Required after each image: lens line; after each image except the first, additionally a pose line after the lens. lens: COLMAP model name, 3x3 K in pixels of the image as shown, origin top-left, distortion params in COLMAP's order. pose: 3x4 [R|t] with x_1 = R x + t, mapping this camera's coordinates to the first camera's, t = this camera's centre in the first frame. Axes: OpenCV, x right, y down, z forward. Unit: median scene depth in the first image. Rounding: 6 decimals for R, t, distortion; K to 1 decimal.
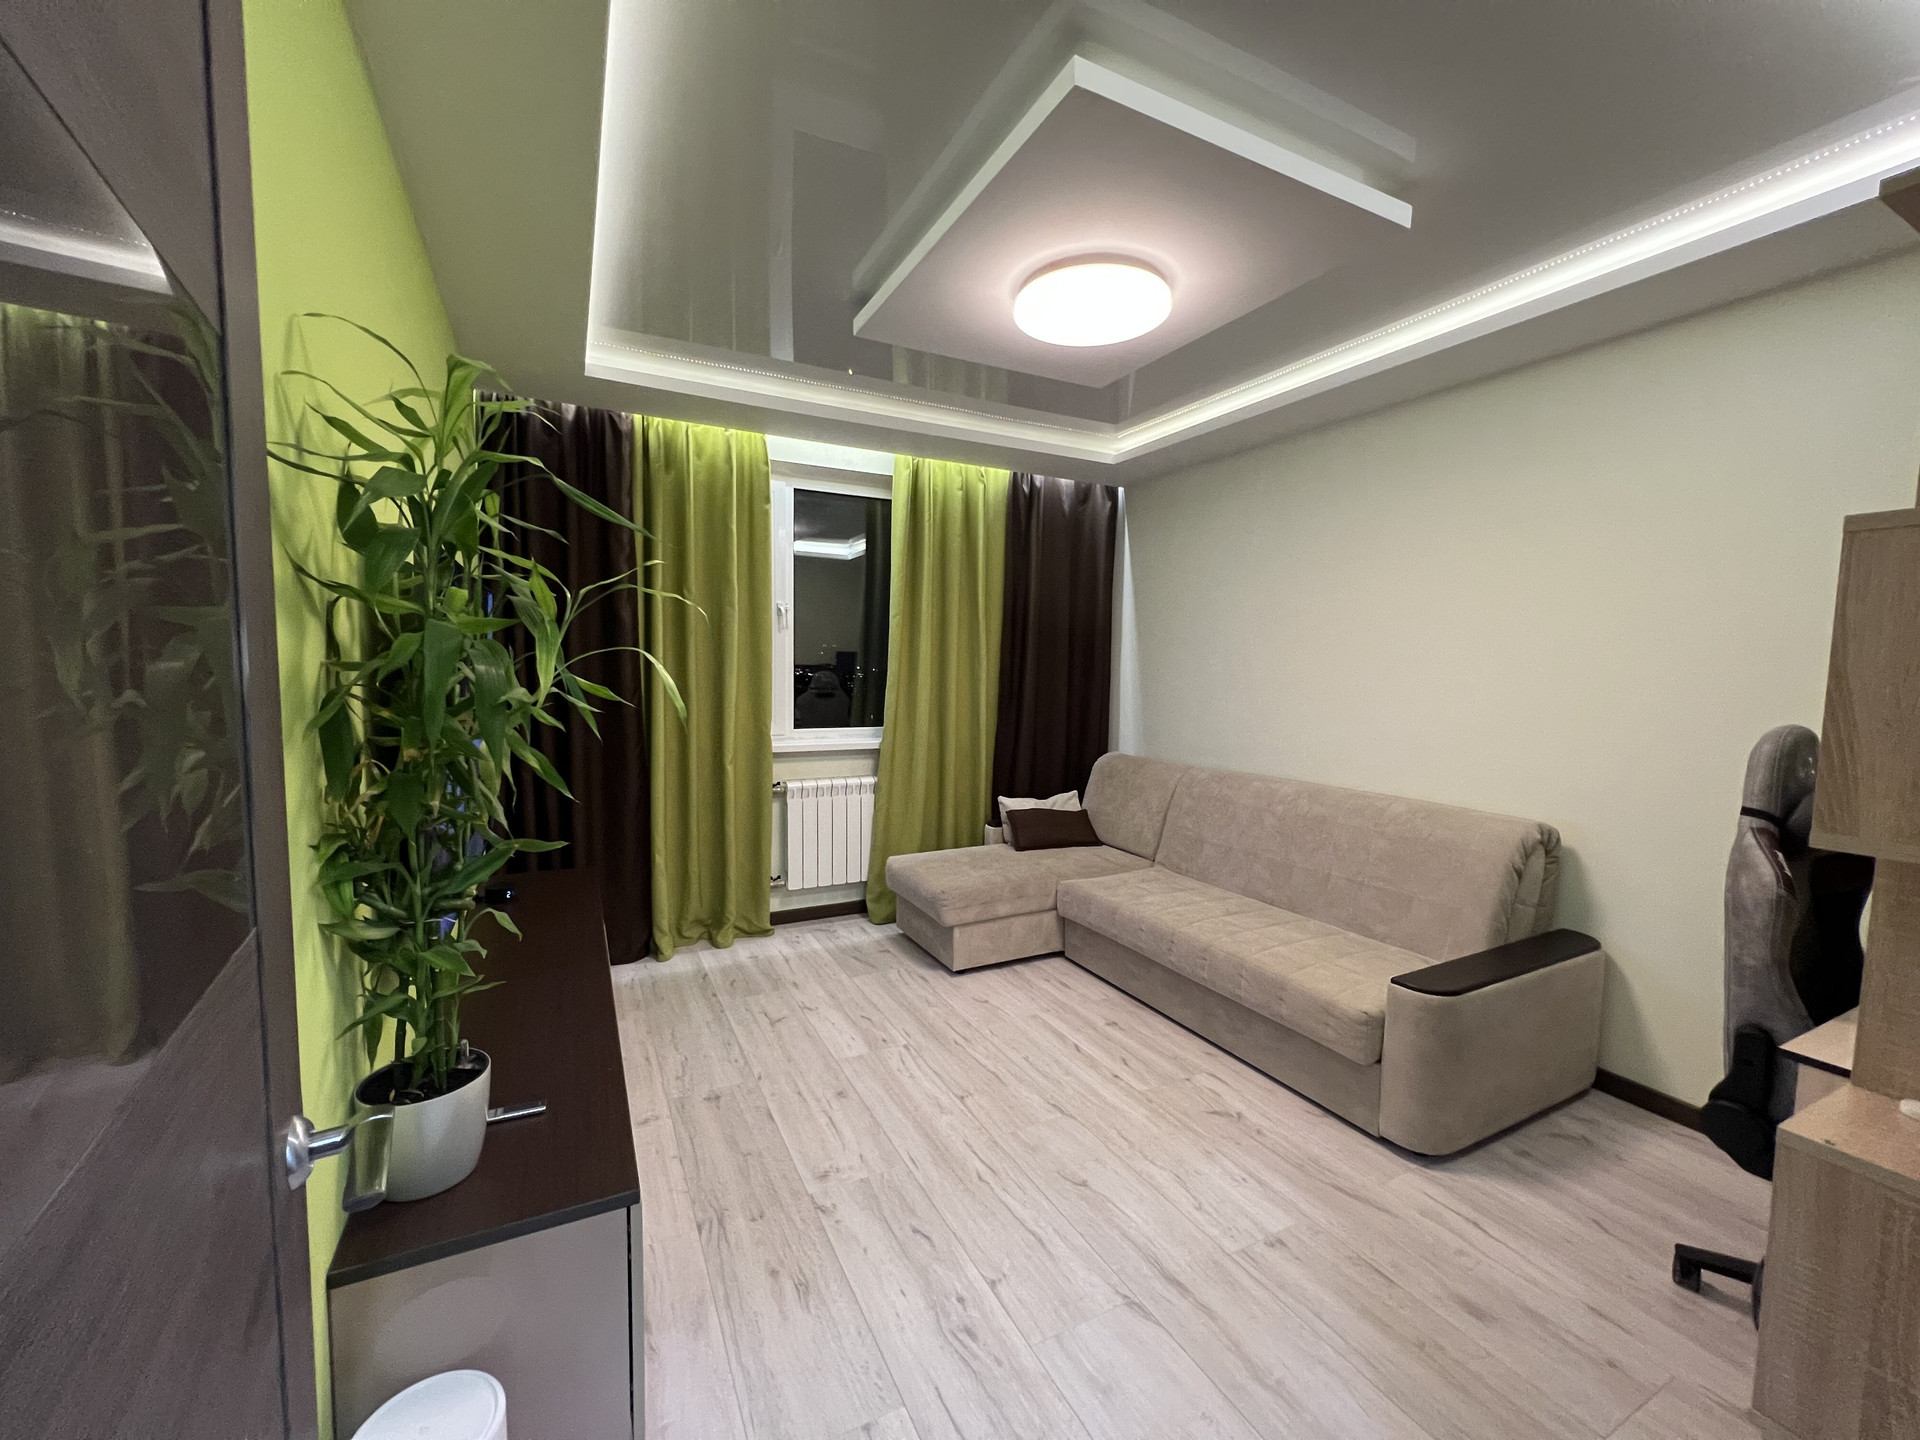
lens RADIAL K [[767.9, 0, 963.5], [0, 767.9, 721.8], [0, 0, 1]] dist [-0.001816, 0.000347]
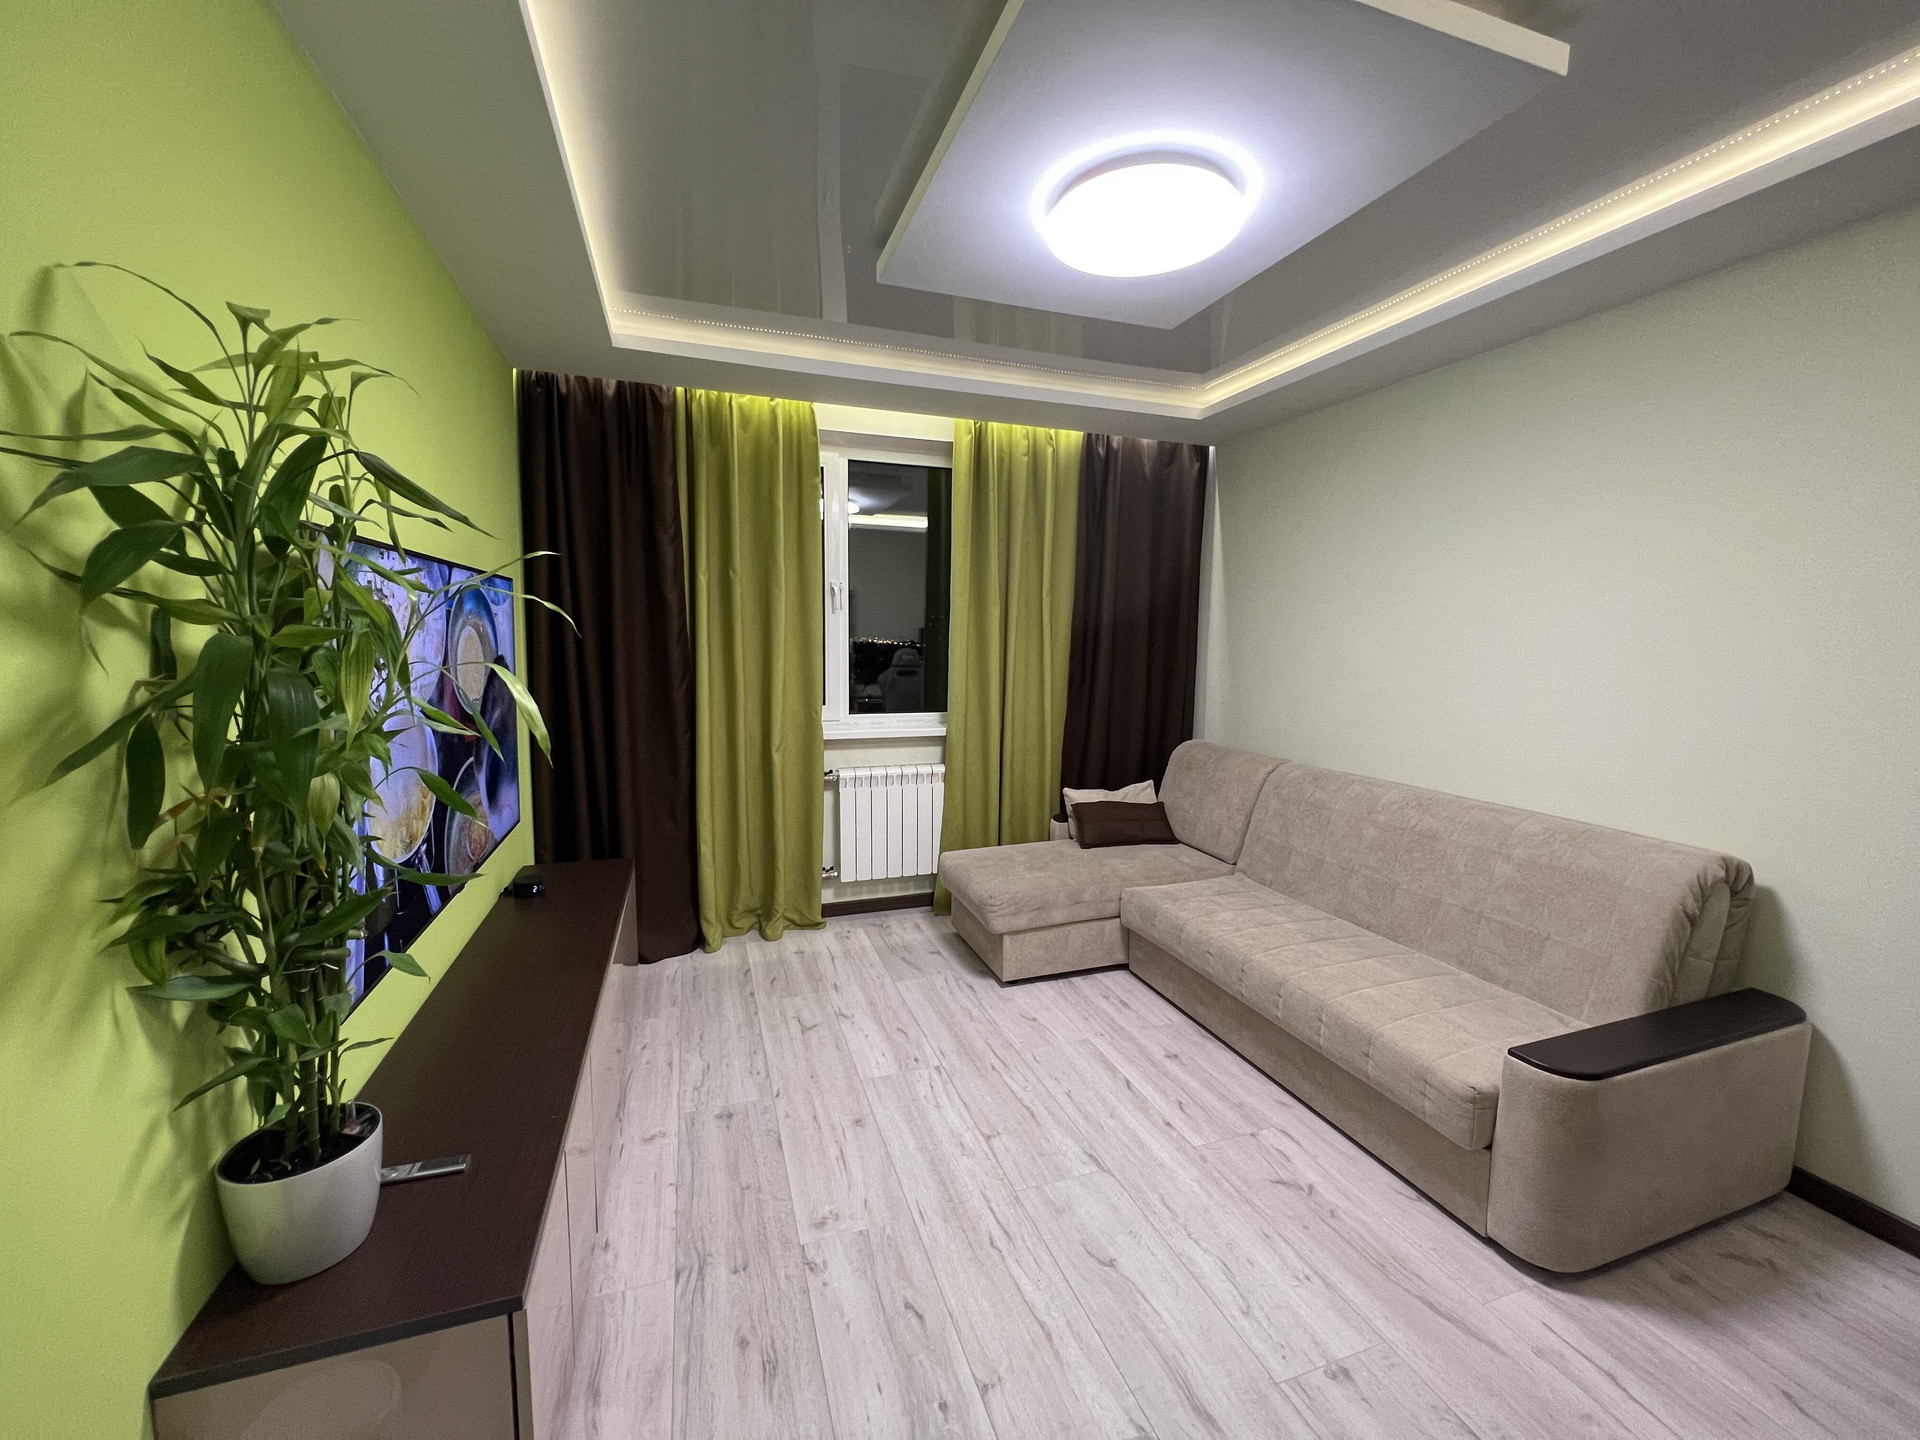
lens RADIAL K [[767.9, 0, 963.2], [0, 767.9, 721.6], [0, 0, 1]] dist [-0.001816, 0.000347]
pose [[0.990504, 0.011826, -0.136974, 0.075656], [-0.006760, 0.999278, 0.037393, -0.026957], [0.137317, -0.036112, 0.989869, 0.108116]]
